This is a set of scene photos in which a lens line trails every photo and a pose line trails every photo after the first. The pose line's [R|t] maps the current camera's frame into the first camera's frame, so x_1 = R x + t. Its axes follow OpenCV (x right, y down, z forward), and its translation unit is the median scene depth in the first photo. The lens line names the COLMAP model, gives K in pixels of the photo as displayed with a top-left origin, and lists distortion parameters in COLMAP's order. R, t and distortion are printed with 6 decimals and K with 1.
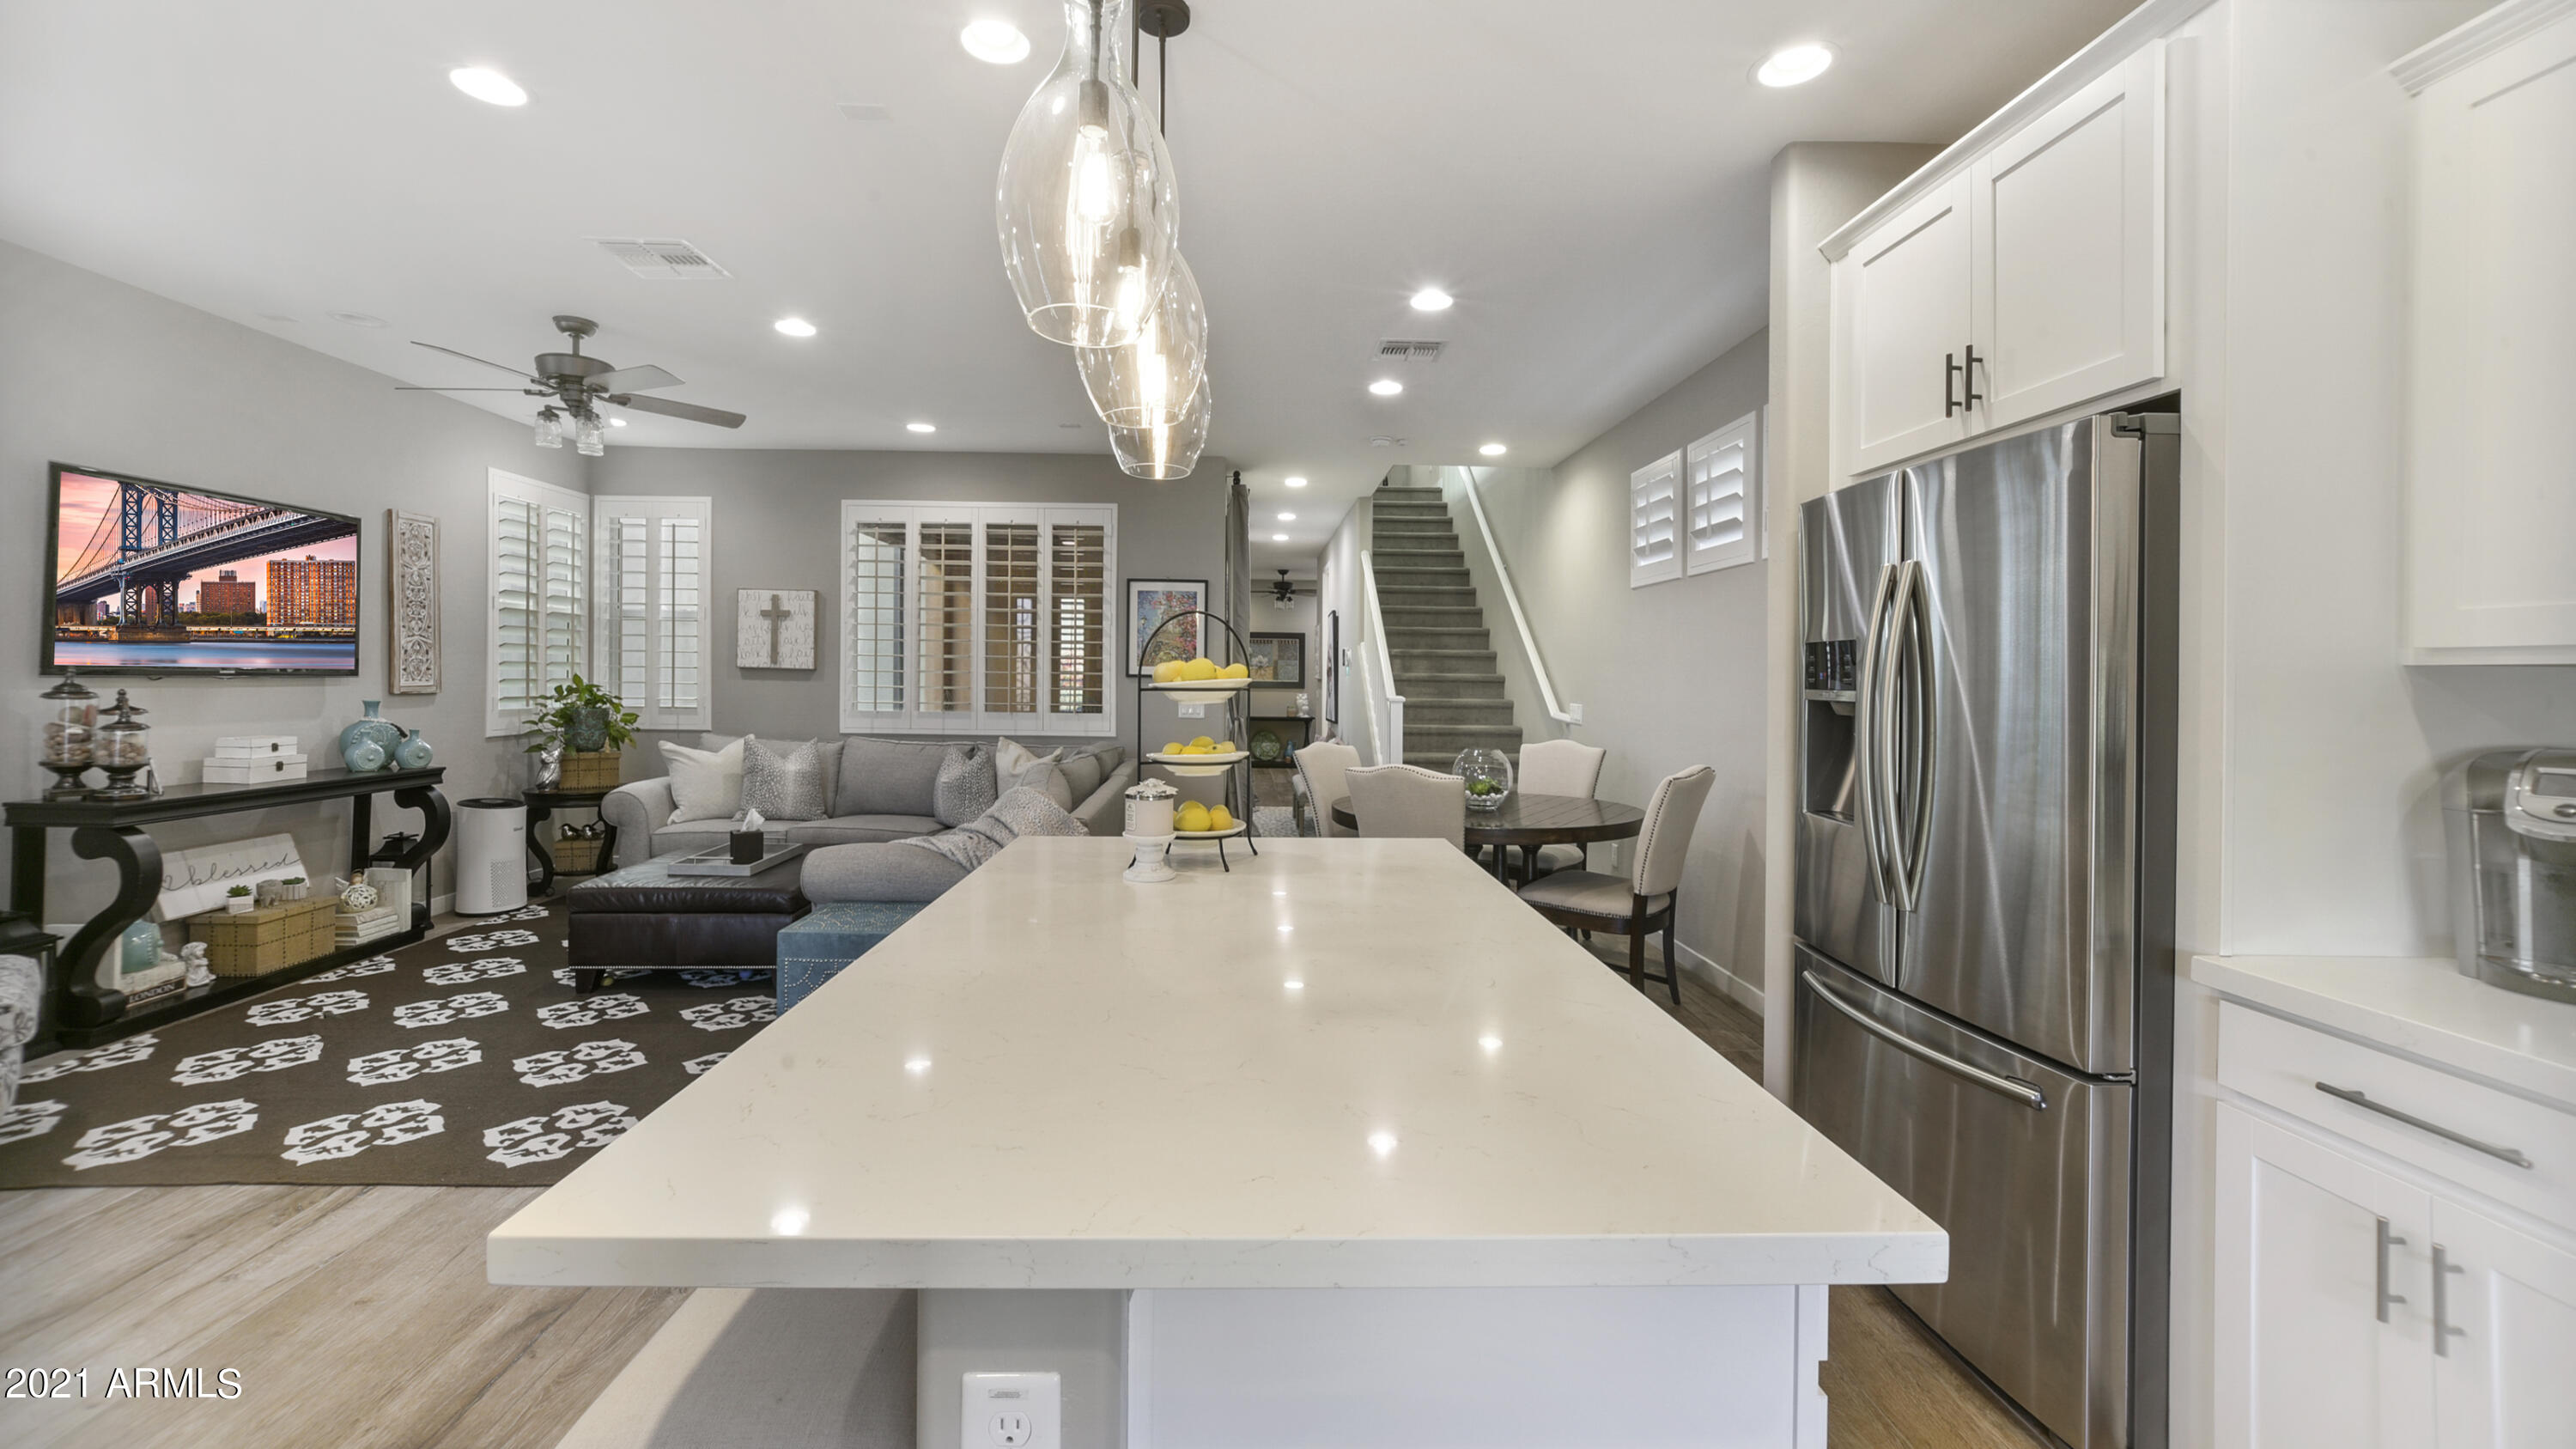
lens RADIAL K [[1009.5, 0, 1282.8], [0, 1009.5, 688.4], [0, 0, 1]] dist [-0.026303, 0.009573]
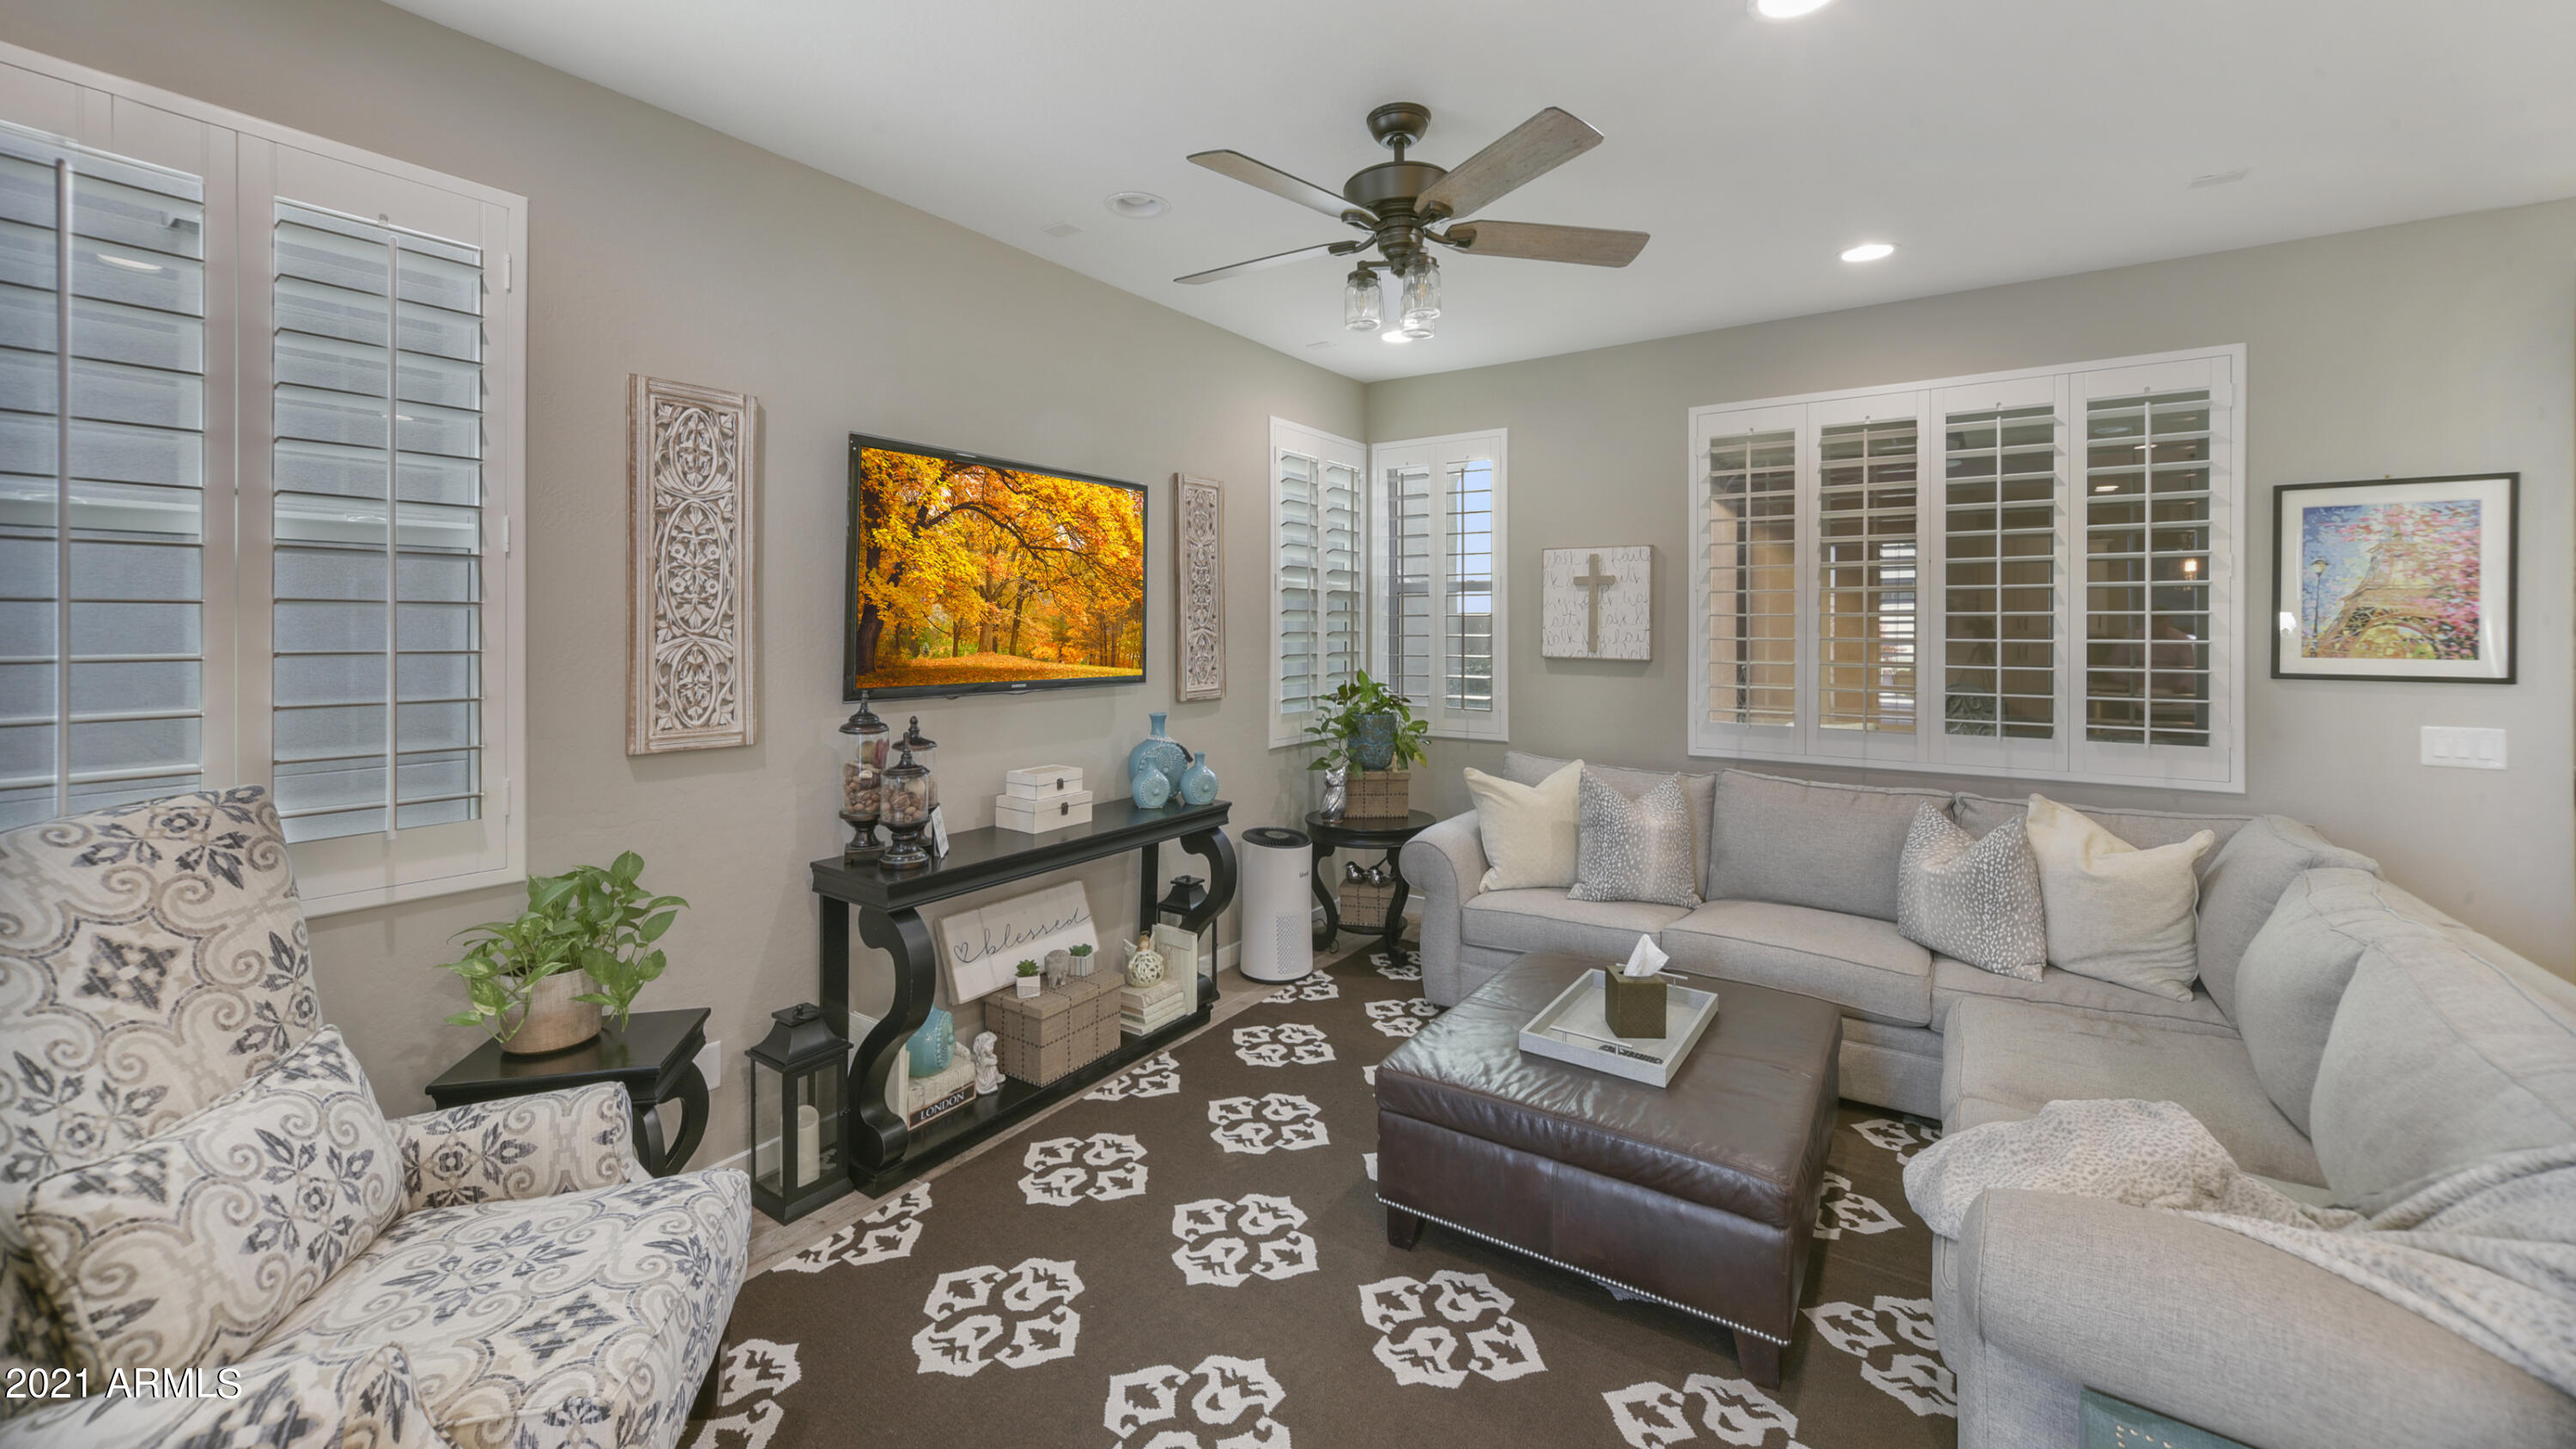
lens RADIAL K [[1006.2, 0, 1289.2], [0, 1006.2, 639.1], [0, 0, 1]] dist [-0.000580, -0.000058]
pose [[0.804772, -0.005274, -0.593560, -0.338077], [0.003775, 0.999986, -0.003768, -0.041944], [0.593572, 0.000792, 0.804781, 0.395011]]
